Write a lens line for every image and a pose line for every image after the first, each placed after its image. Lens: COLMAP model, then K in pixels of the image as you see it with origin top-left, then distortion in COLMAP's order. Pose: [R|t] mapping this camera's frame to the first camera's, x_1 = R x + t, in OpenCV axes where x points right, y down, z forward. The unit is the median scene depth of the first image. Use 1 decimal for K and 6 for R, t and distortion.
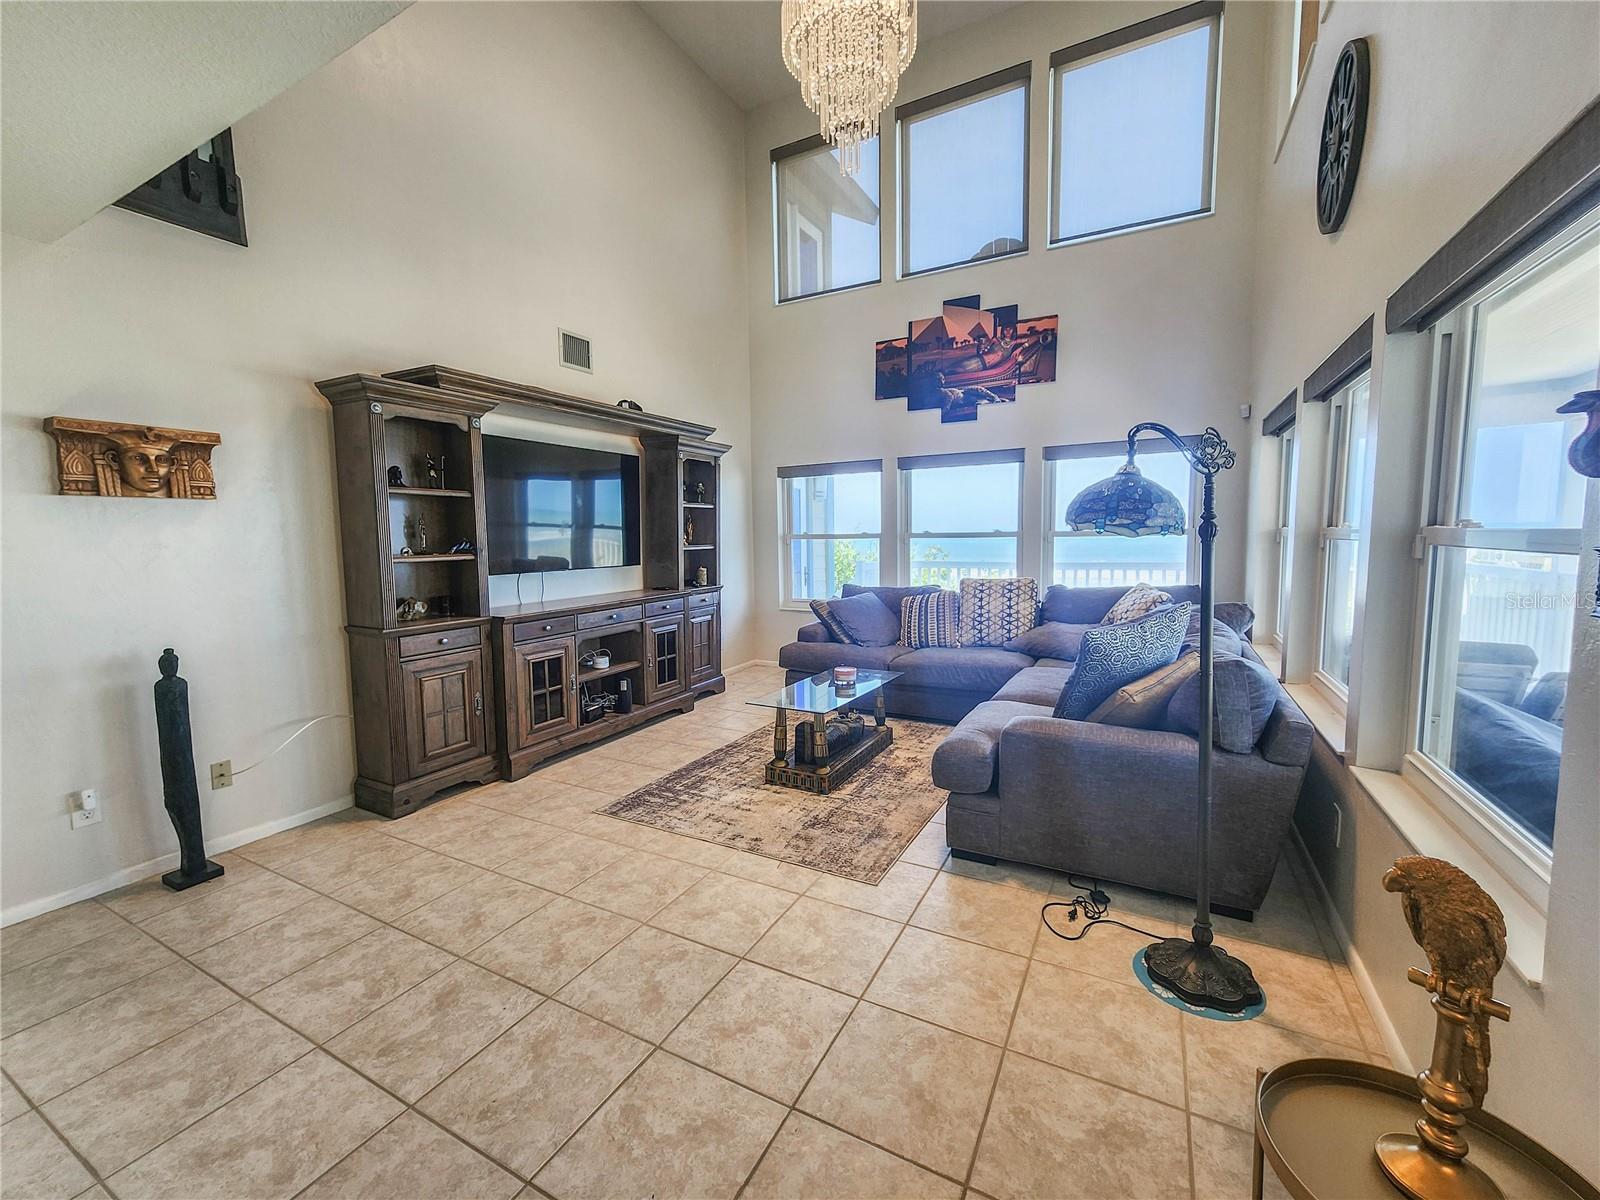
lens RADIAL K [[656.7, 0, 799.3], [0, 656.7, 593.6], [0, 0, 1]] dist [0.008336, 0.000785]
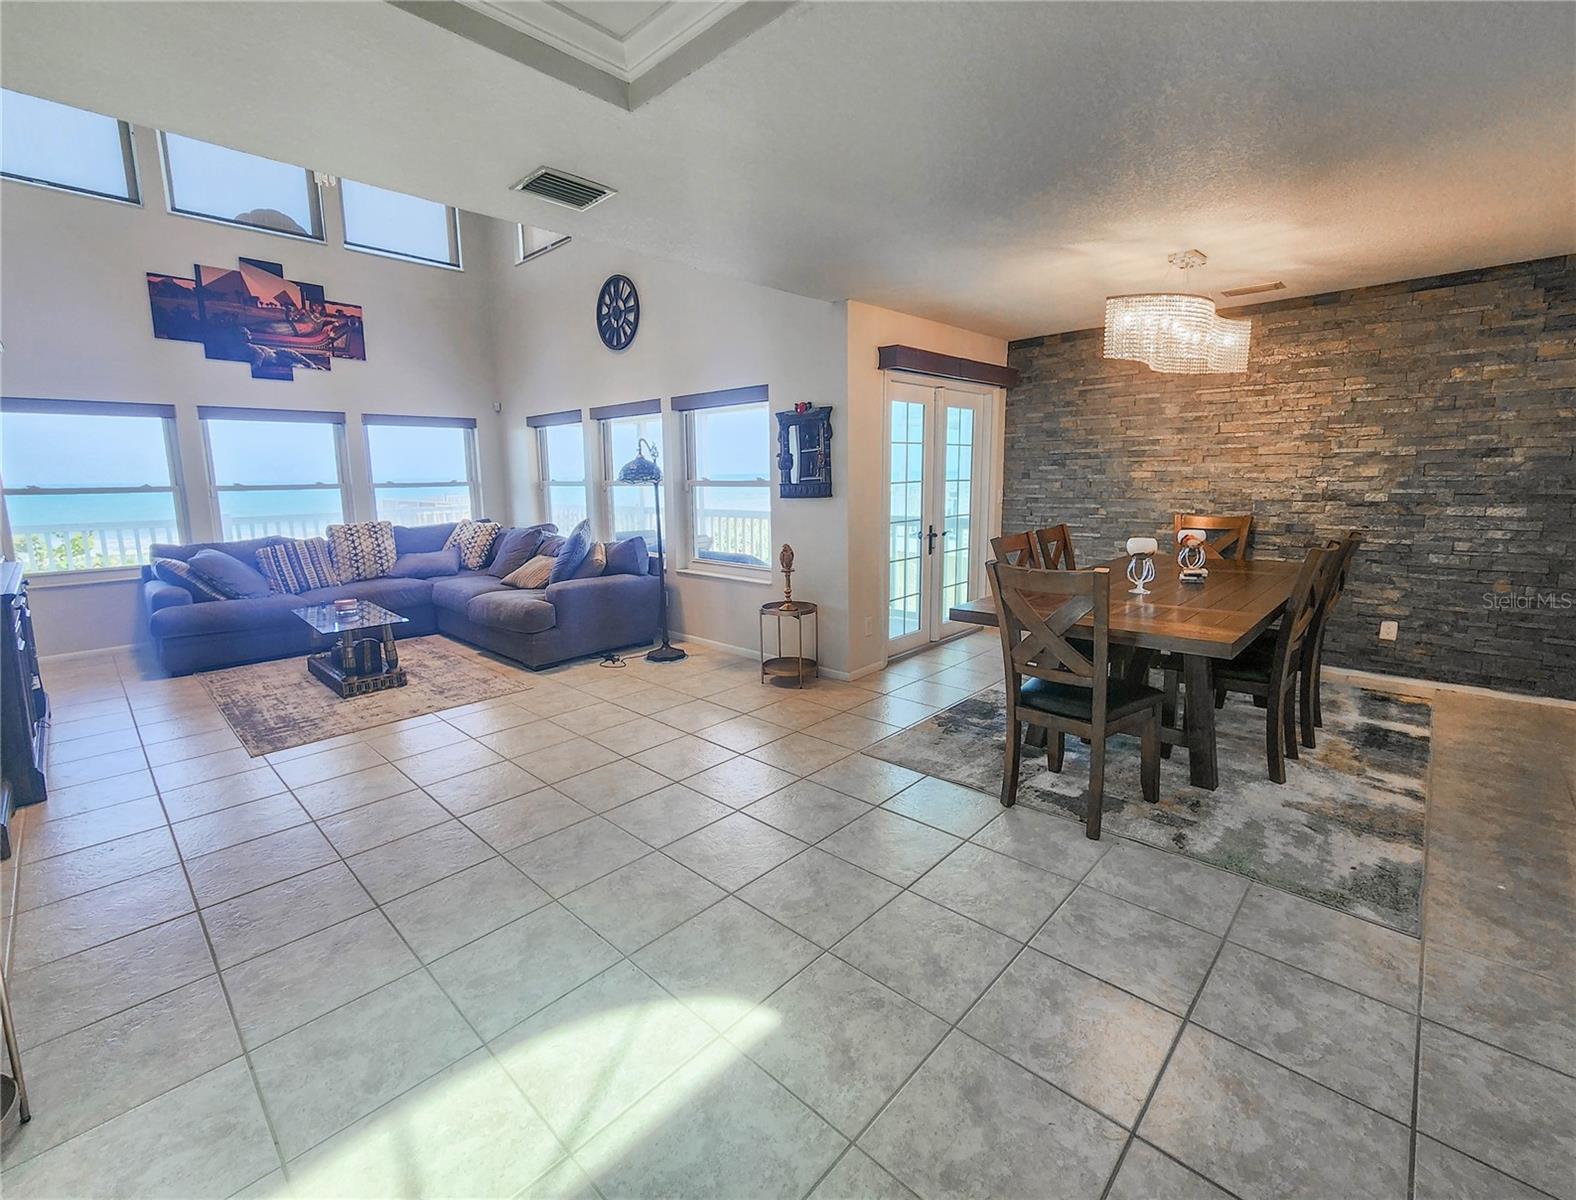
lens RADIAL K [[682.1, 0, 784.2], [0, 682.1, 577.6], [0, 0, 1]] dist [0.003476, 0.000876]
pose [[0.263183, -0.133812, 0.955421, -0.667453], [0.095840, 0.989062, 0.112123, 0.008573], [-0.959974, 0.062058, 0.273129, -0.070254]]
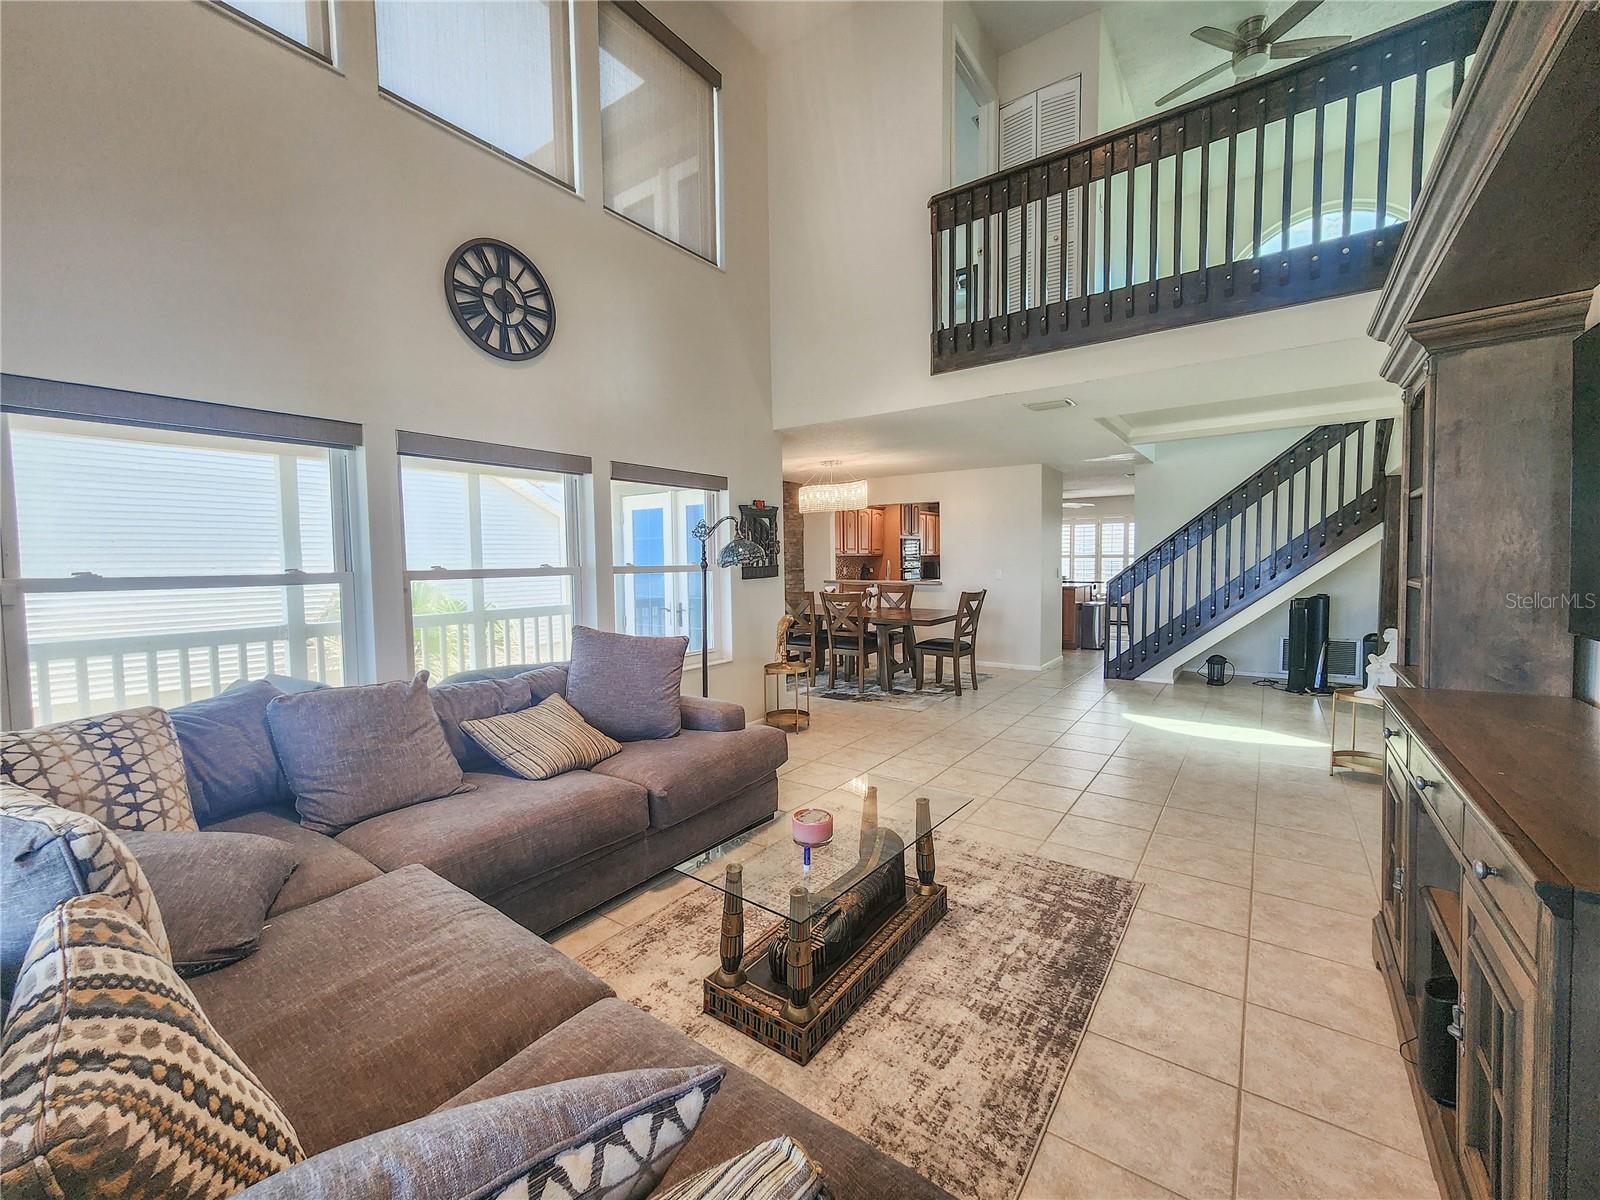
lens RADIAL K [[656.7, 0, 799.3], [0, 656.7, 593.6], [0, 0, 1]] dist [0.008336, 0.000785]
pose [[-0.991228, 0.021619, 0.130383, 0.004607], [0.039868, 0.989485, 0.139030, -0.106839], [-0.126006, 0.143009, -0.981667, 1.132954]]
